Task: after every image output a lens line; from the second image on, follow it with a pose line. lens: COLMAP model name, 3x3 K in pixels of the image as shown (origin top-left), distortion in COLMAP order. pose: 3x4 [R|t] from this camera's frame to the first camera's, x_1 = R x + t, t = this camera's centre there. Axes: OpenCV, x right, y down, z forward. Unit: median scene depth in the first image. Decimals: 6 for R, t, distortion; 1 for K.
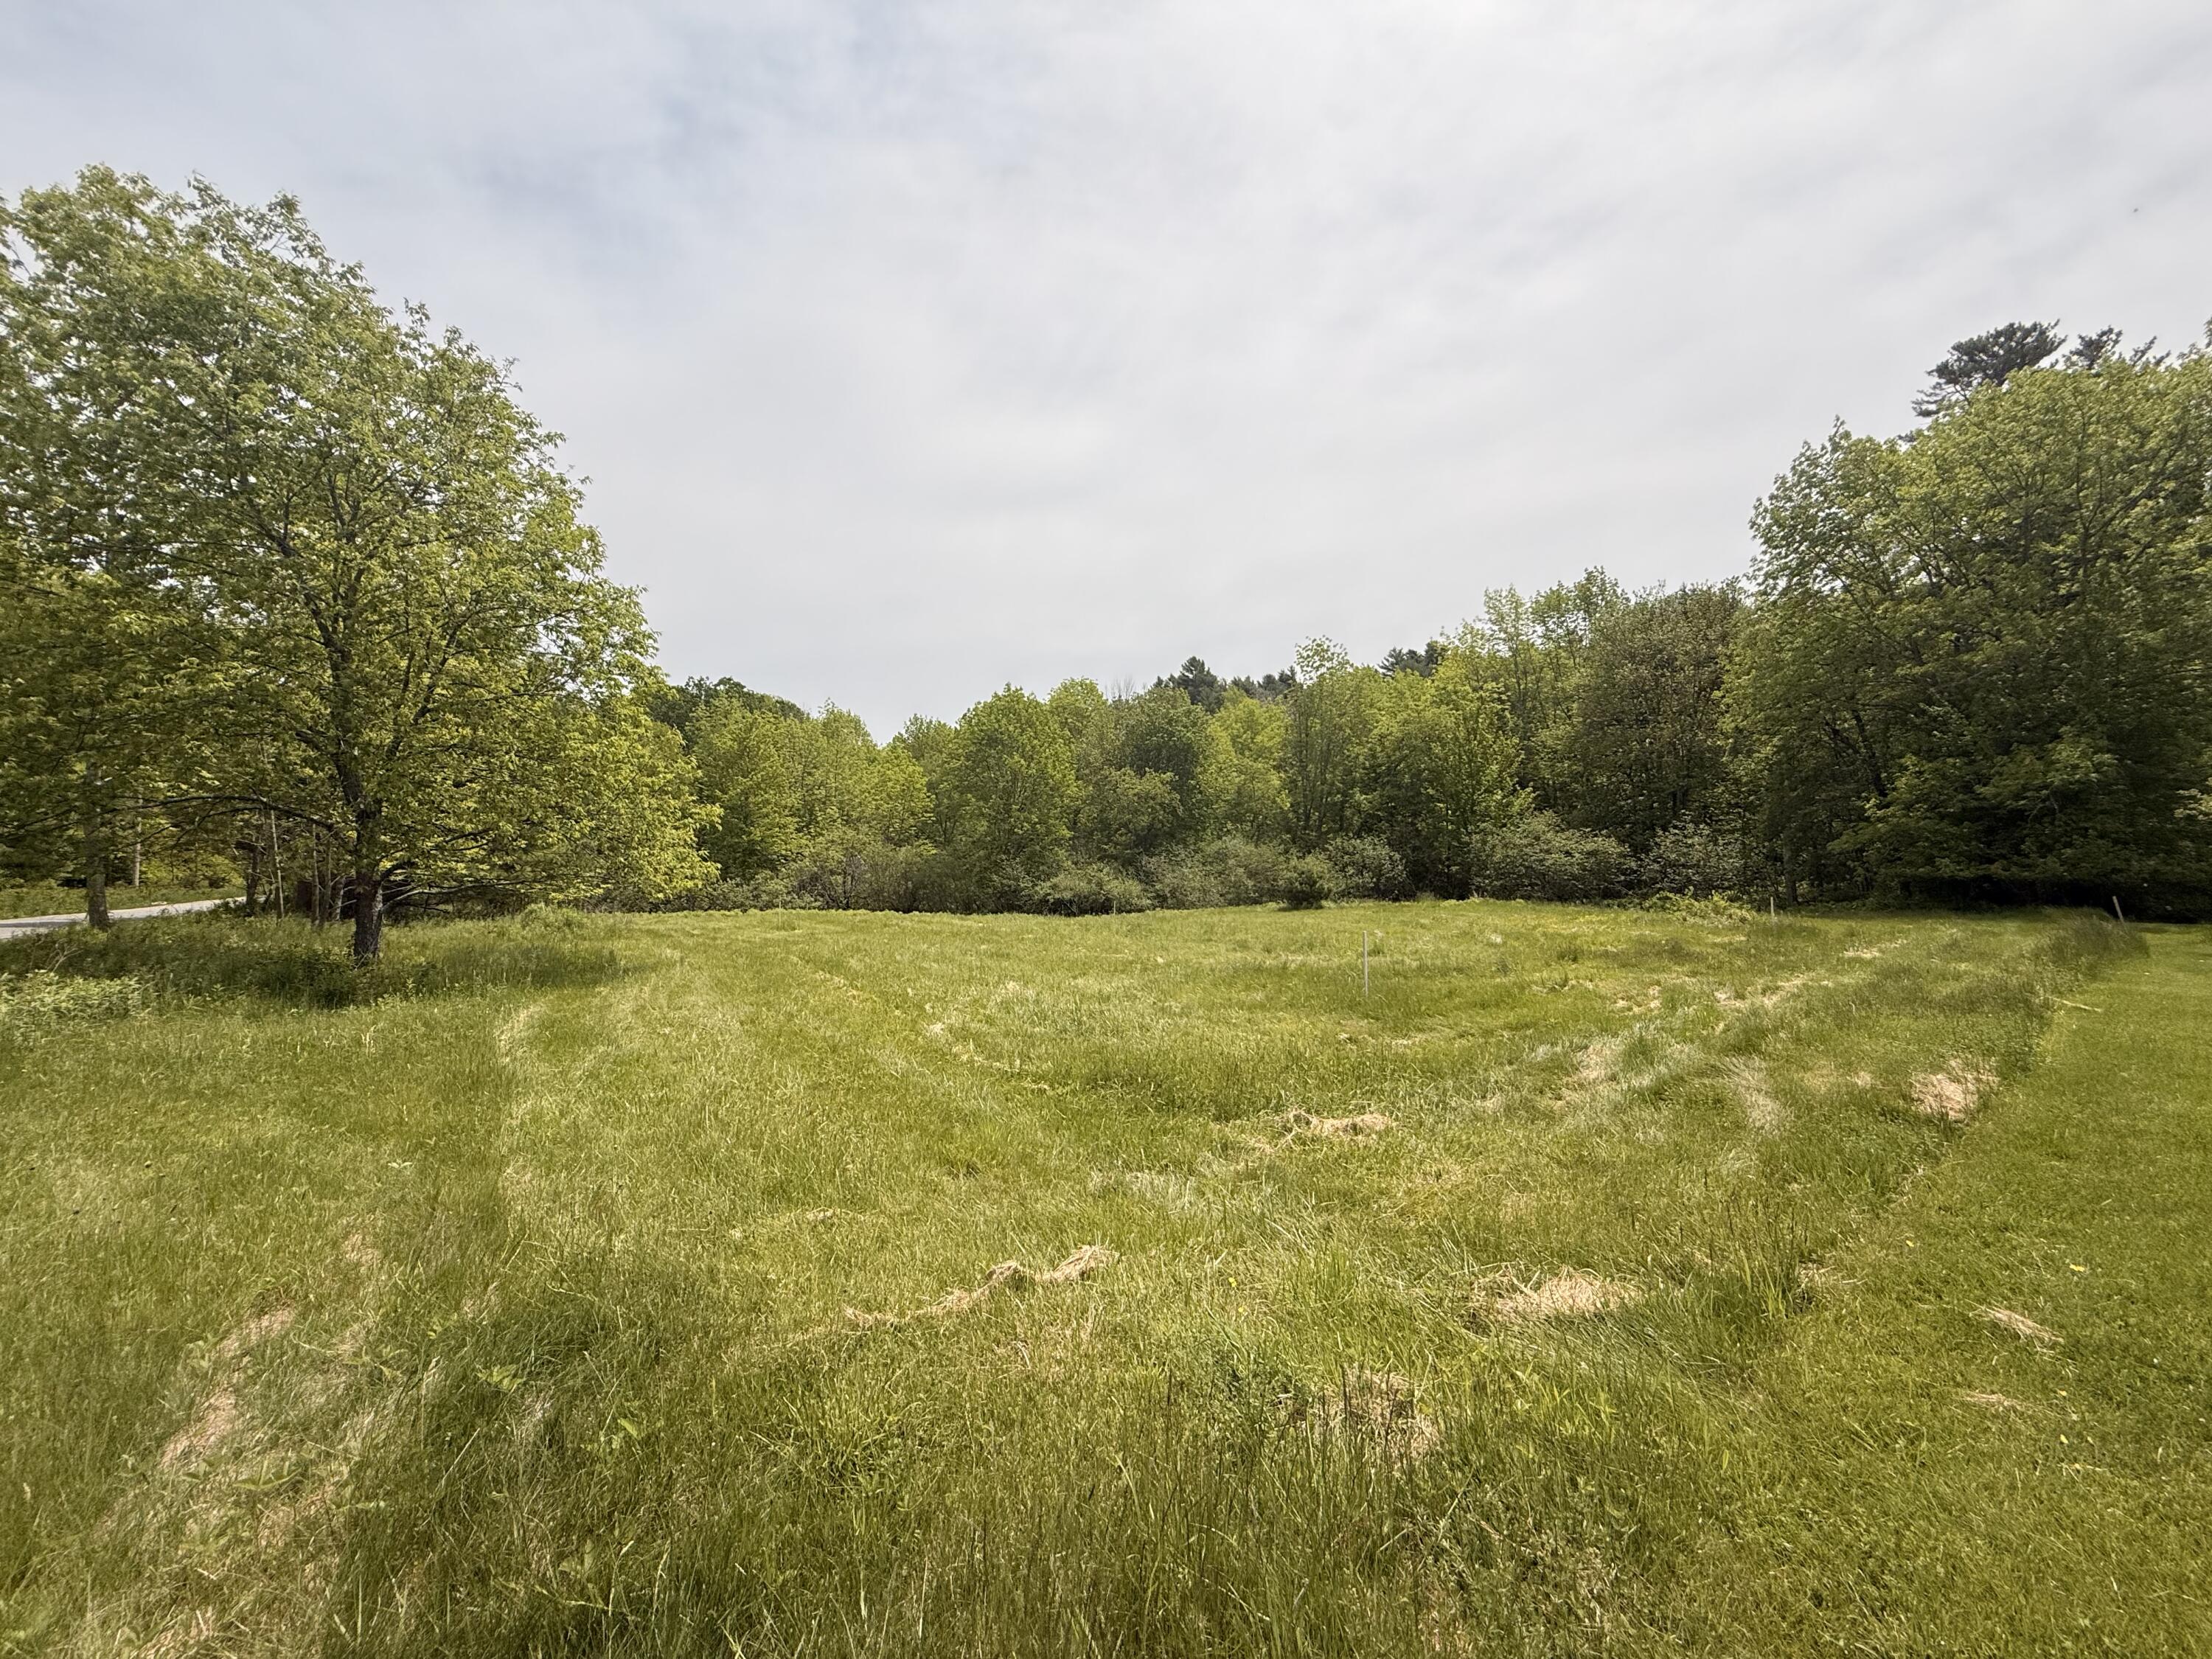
lens RADIAL K [[880.5, 0, 1097.2], [0, 880.5, 822.0], [0, 0, 1]] dist [-0.002718, 0.001130]
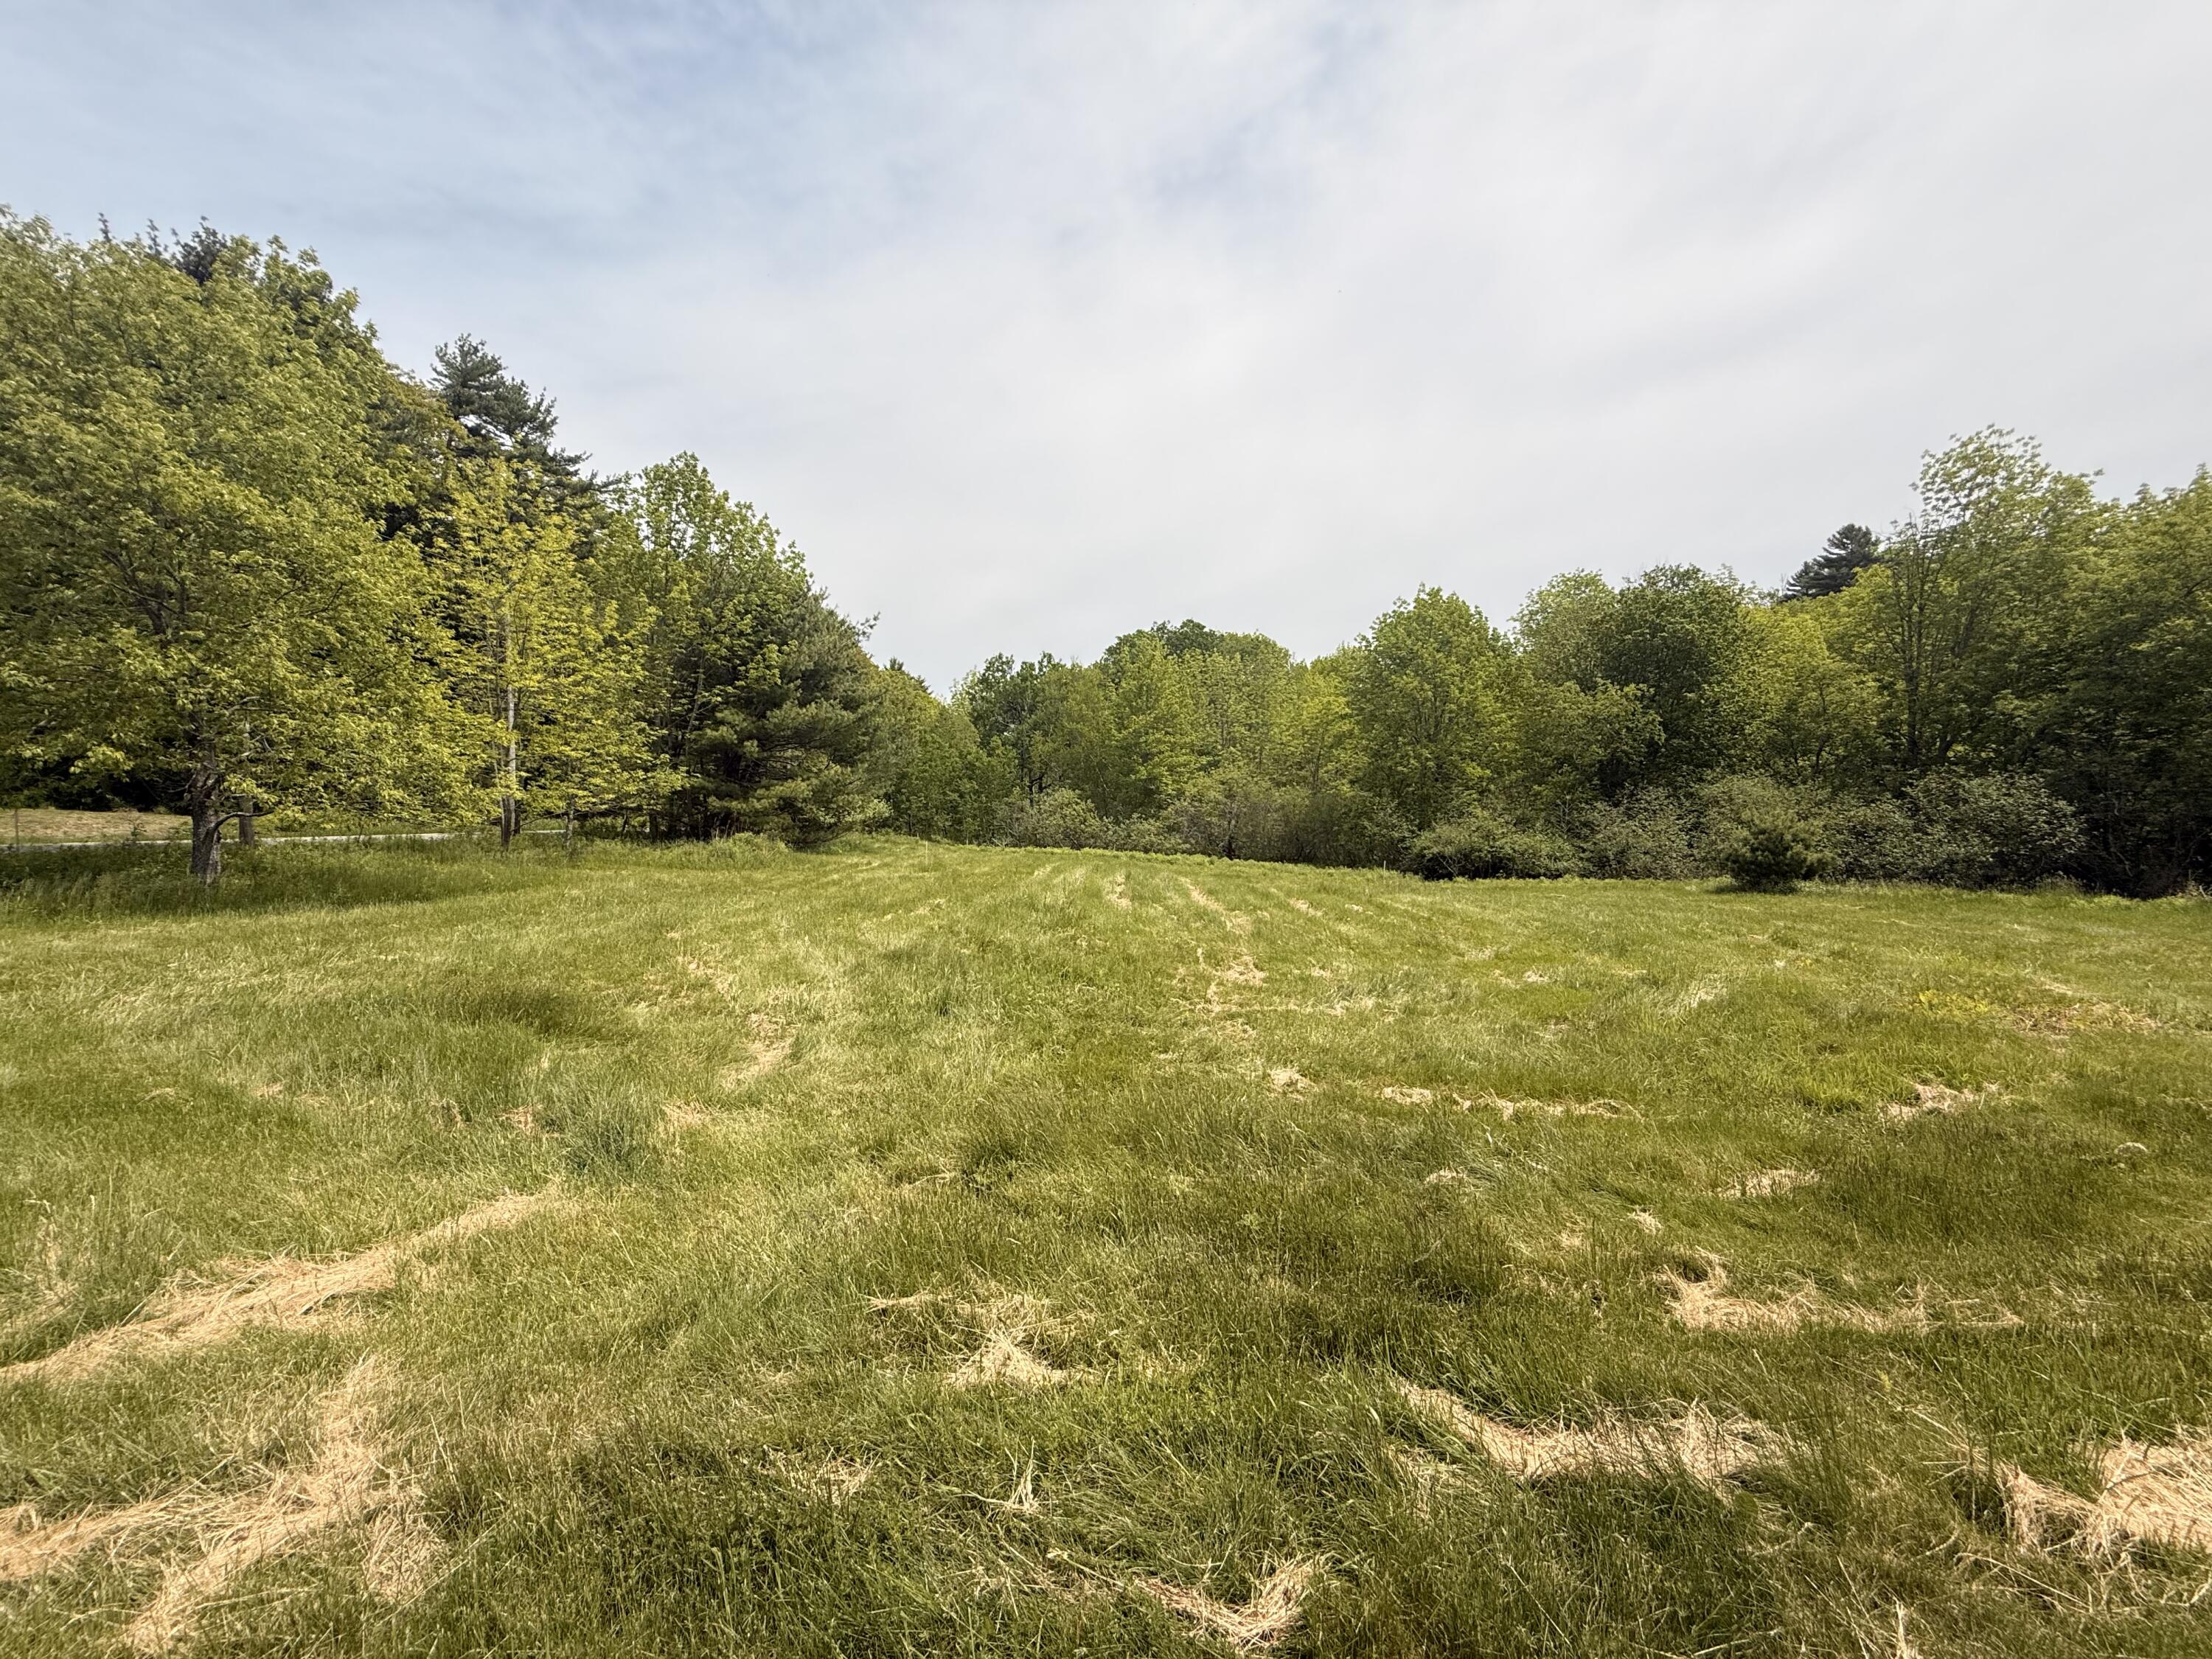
lens RADIAL K [[880.5, 0, 1096.1], [0, 880.5, 825.7], [0, 0, 1]] dist [-0.002718, 0.001130]
pose [[0.802903, 0.031631, -0.595269, 0.198907], [0.009236, 0.997811, 0.065479, 0.008740], [0.596038, -0.058071, 0.800854, 0.221280]]
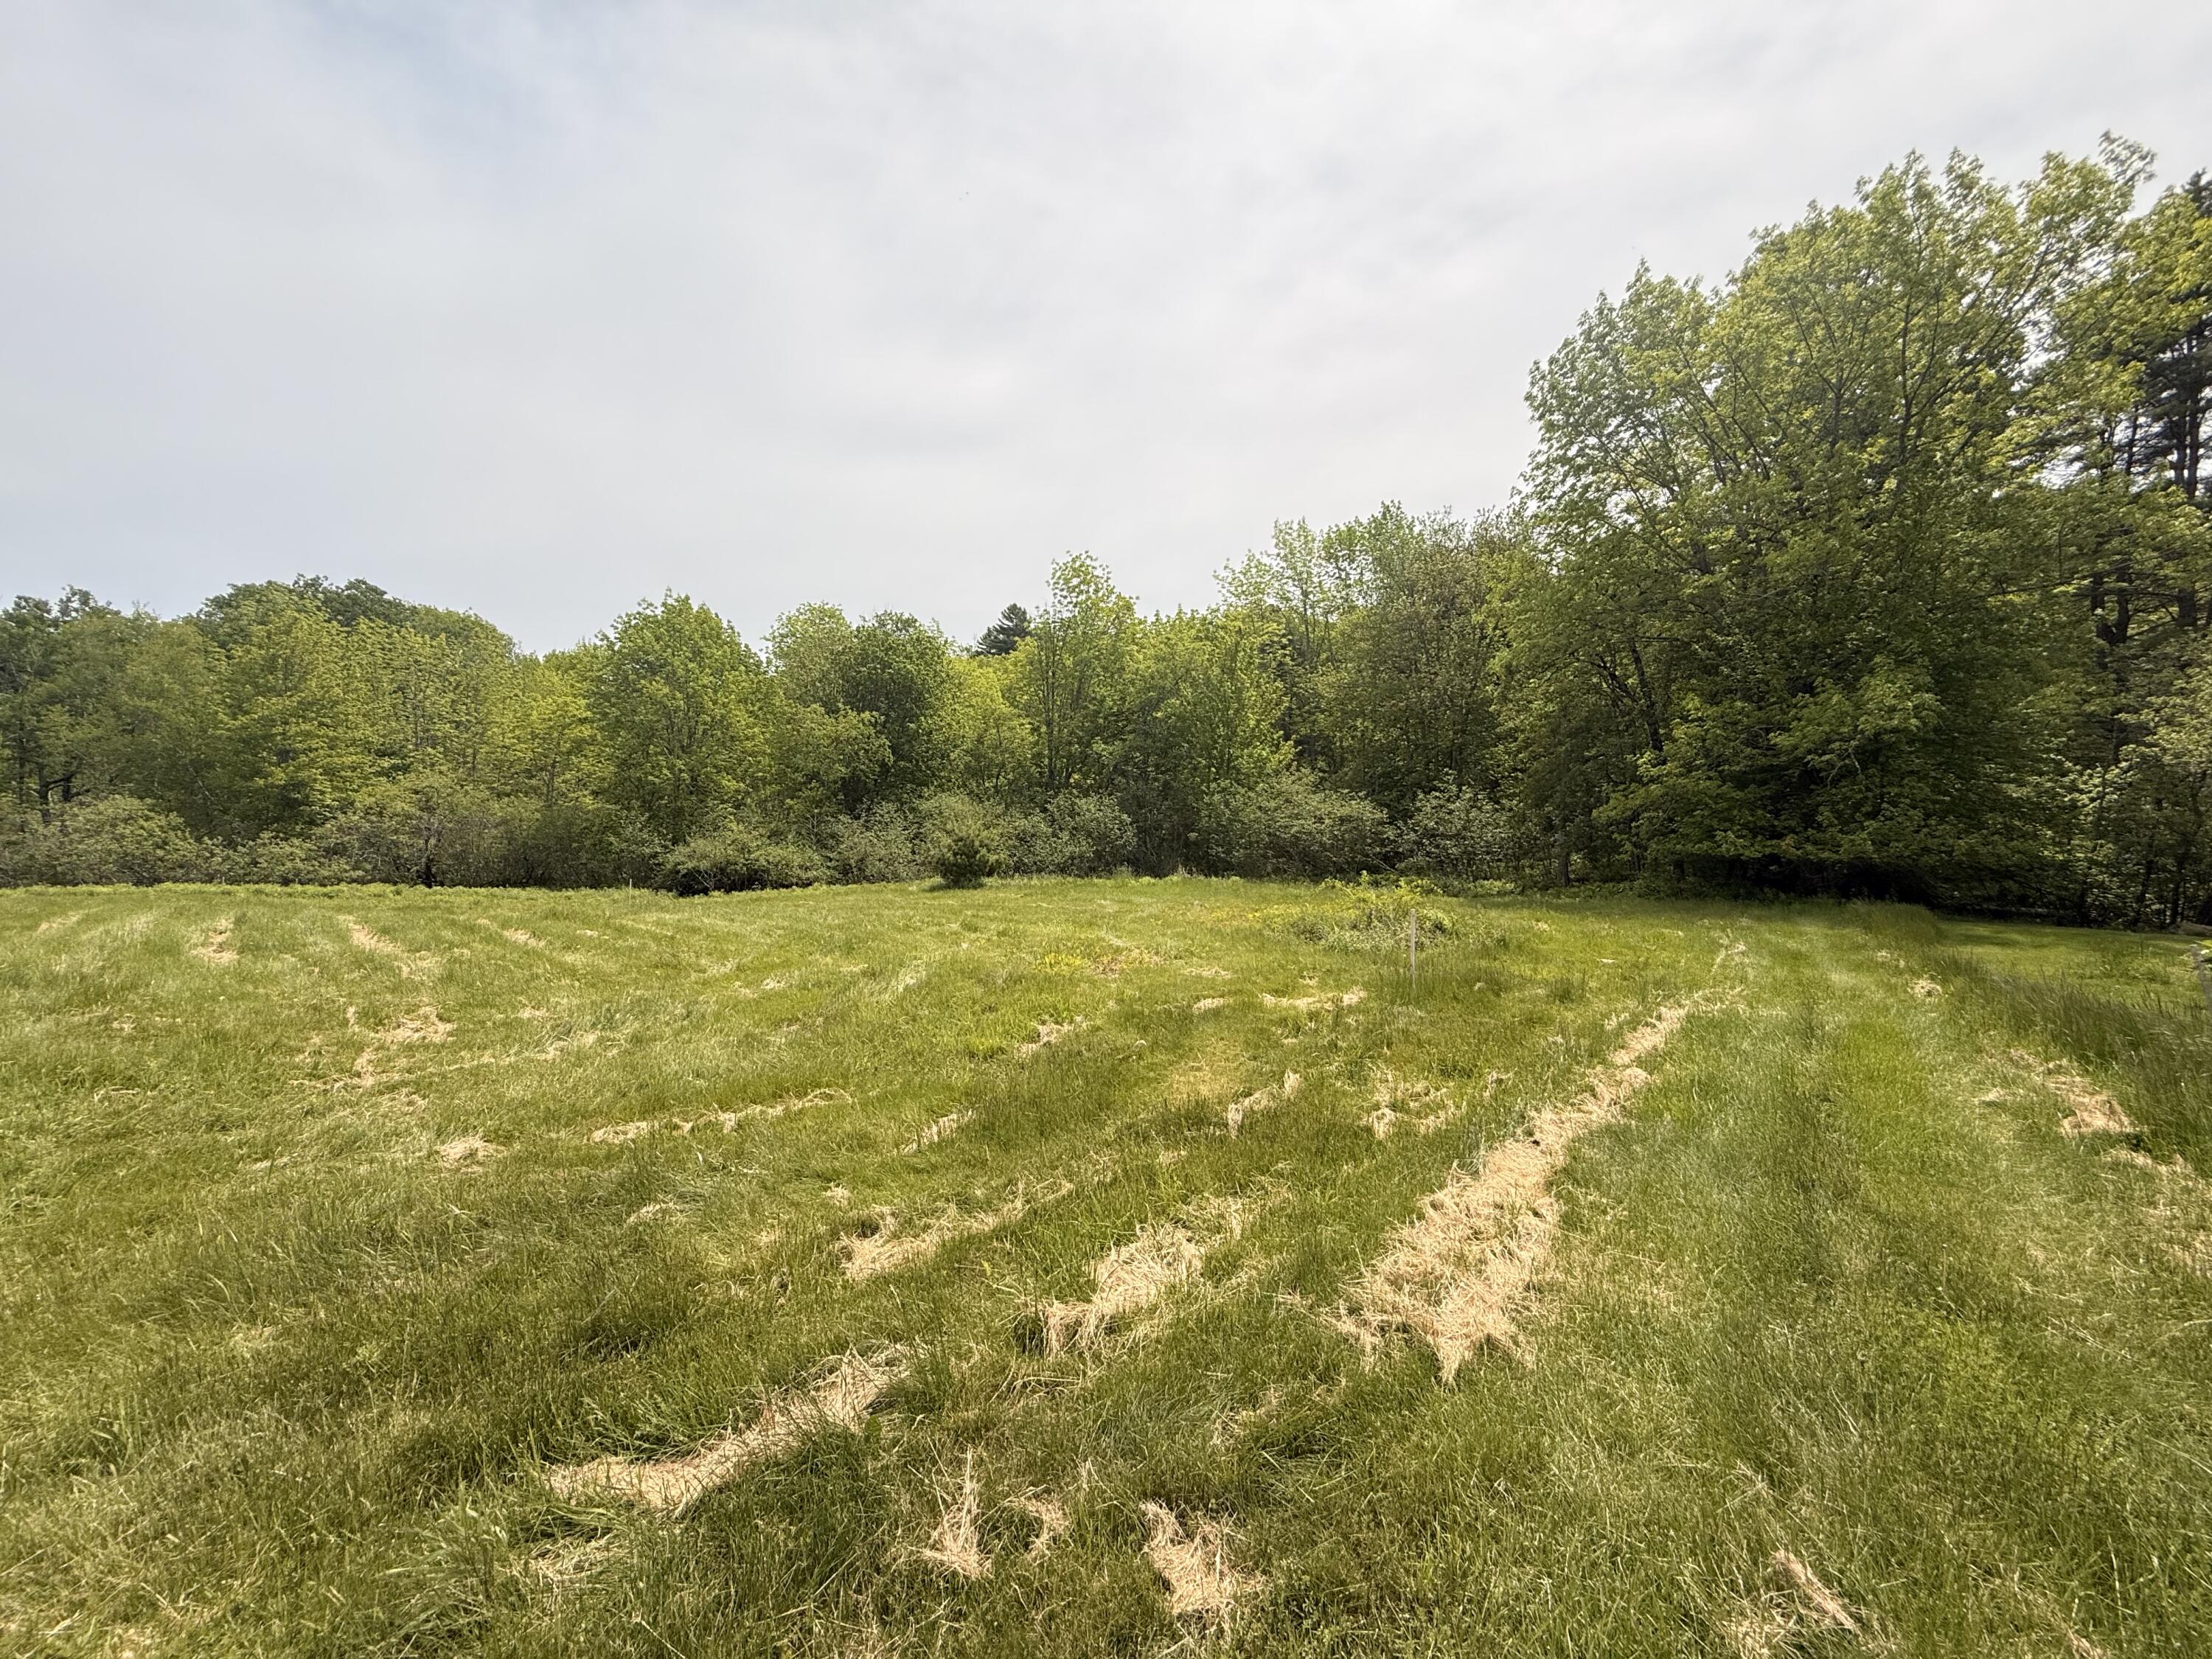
lens RADIAL K [[880.5, 0, 1100.7], [0, 880.5, 826.5], [0, 0, 1]] dist [-0.002718, 0.001130]
pose [[0.986740, 0.012855, 0.161800, 0.202770], [-0.020598, 0.998717, 0.046268, 0.008745], [-0.160997, -0.048988, 0.985738, 0.223007]]
